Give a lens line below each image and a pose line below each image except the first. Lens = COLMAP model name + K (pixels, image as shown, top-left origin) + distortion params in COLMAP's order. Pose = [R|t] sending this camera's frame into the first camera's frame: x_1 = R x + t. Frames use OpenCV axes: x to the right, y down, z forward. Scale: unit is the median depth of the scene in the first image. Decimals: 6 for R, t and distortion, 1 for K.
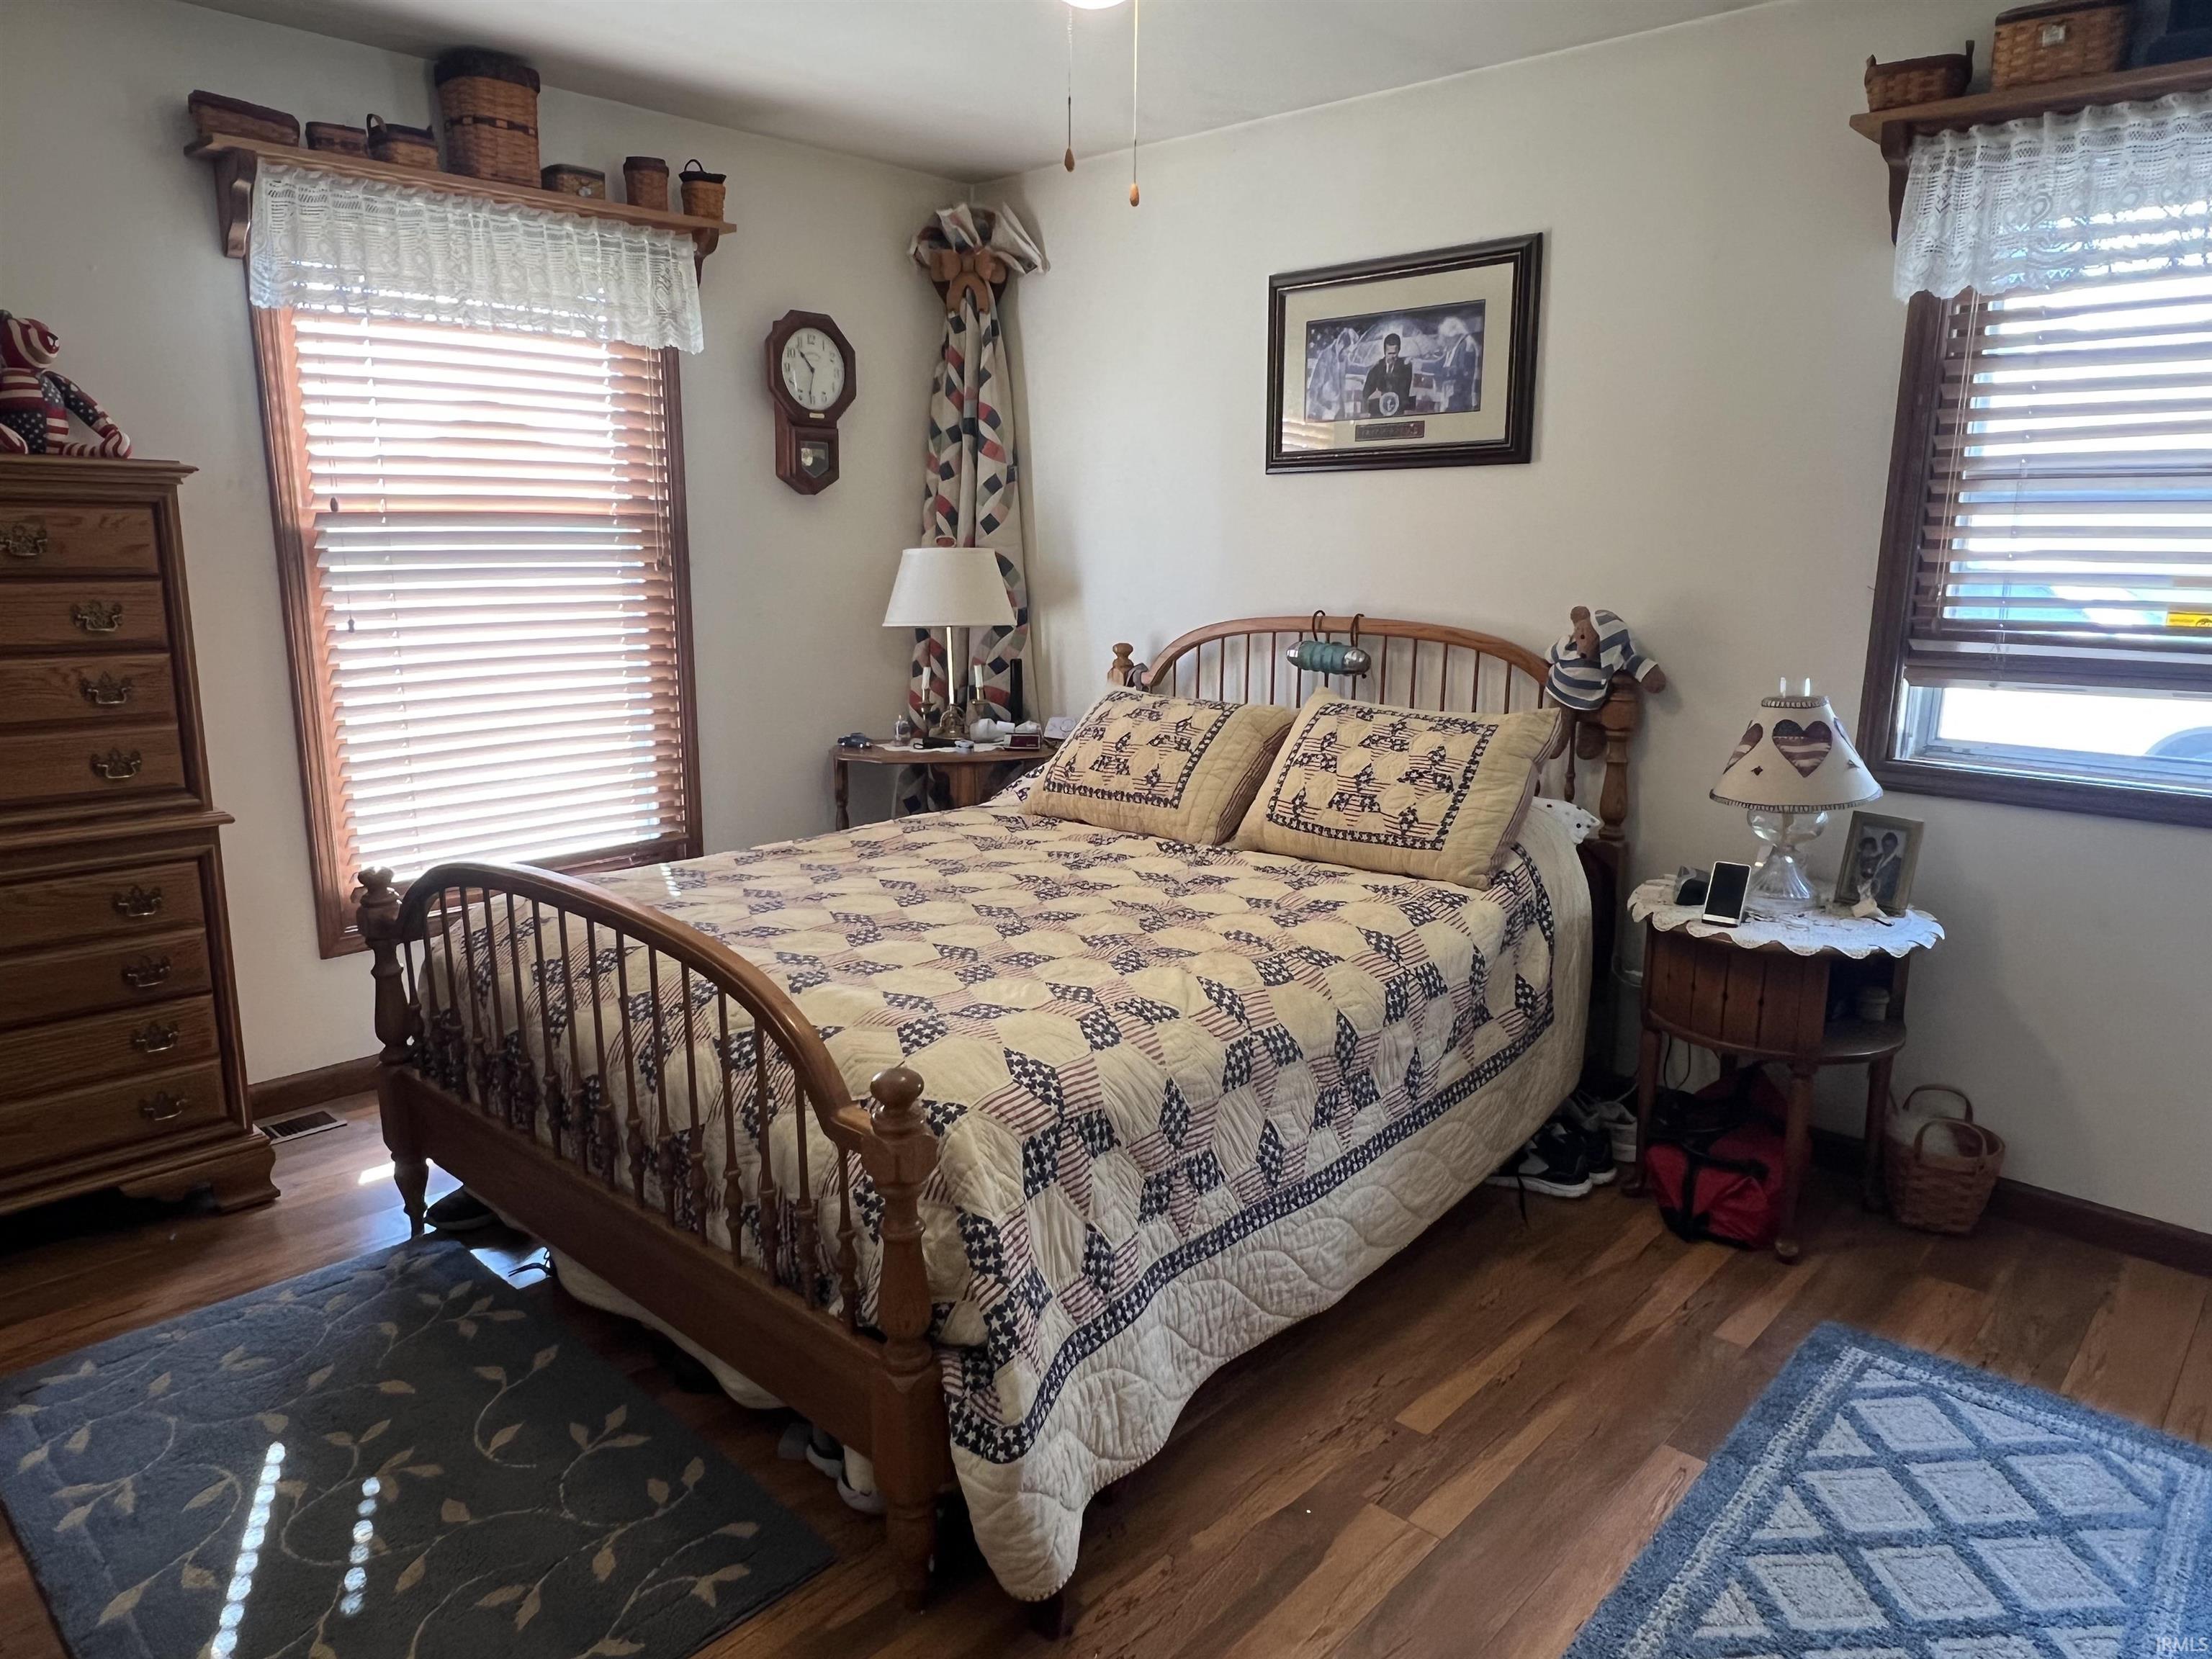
lens RADIAL K [[1455.8, 0, 1098.5], [0, 1455.8, 831.4], [0, 0, 1]] dist [-0.007927, 0.001793]
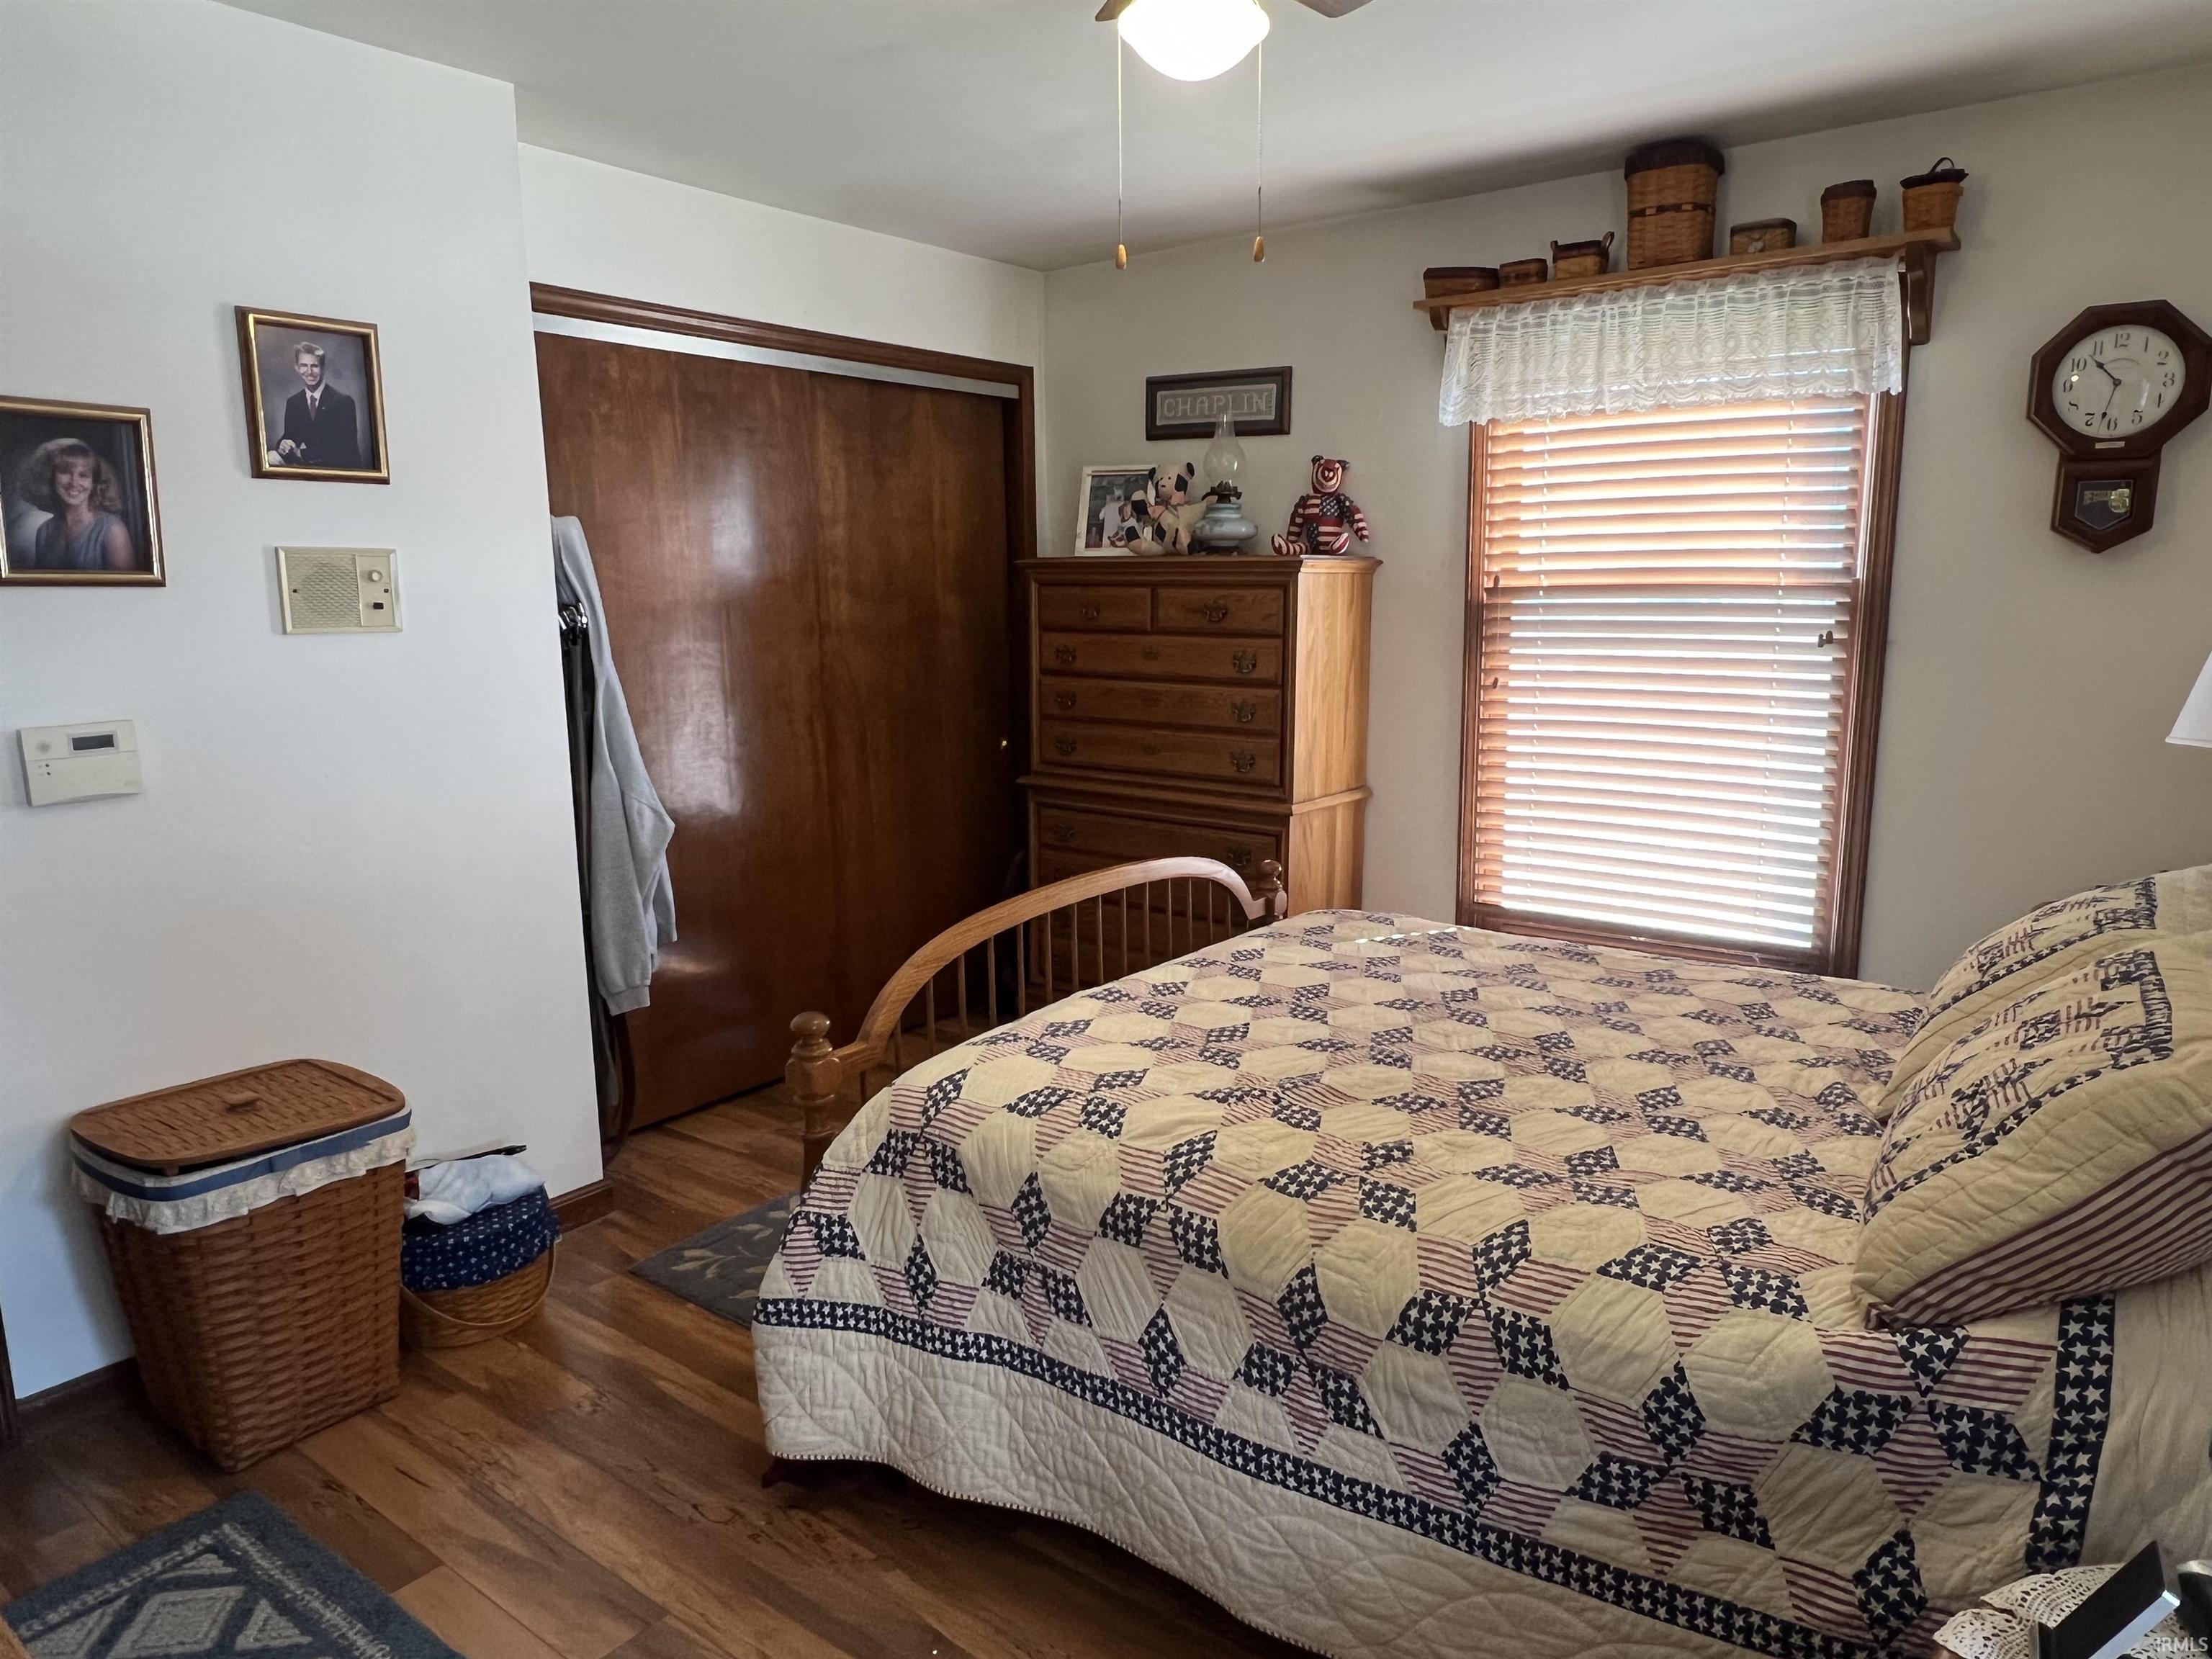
lens RADIAL K [[1455.8, 0, 1097.7], [0, 1455.8, 827.7], [0, 0, 1]] dist [-0.007927, 0.001793]
pose [[0.078248, 0.159539, -0.984086, 0.806971], [-0.193075, 0.970848, 0.142041, -0.168159], [0.978059, 0.178888, 0.106770, 0.734149]]
